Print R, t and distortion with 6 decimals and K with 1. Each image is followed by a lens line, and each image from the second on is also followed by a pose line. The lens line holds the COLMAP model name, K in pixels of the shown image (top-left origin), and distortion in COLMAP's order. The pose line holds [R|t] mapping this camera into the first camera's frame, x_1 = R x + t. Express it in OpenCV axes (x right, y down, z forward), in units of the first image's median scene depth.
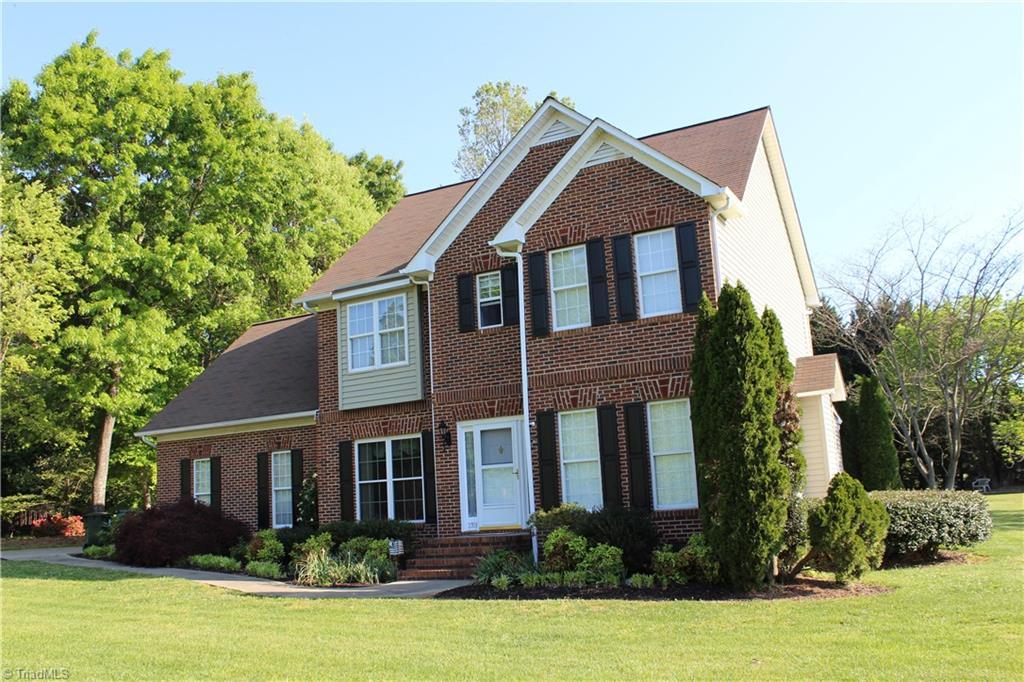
lens RADIAL K [[893.8, 0, 512.0], [0, 893.8, 341.0], [0, 0, 1]] dist [-0.089761, 0.001793]
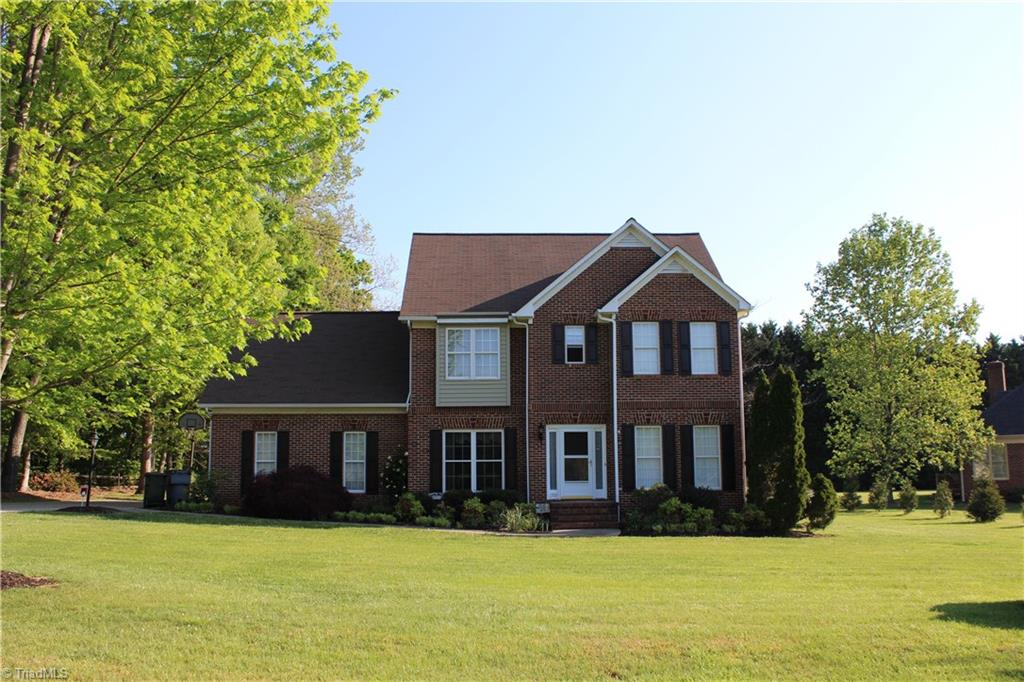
lens RADIAL K [[893.8, 0, 512.0], [0, 893.8, 341.0], [0, 0, 1]] dist [-0.089761, 0.001793]
pose [[0.865507, 0.125088, 0.485026, -0.793430], [-0.131607, 0.991085, -0.020753, -0.006667], [-0.483298, -0.045871, 0.874254, -0.229597]]
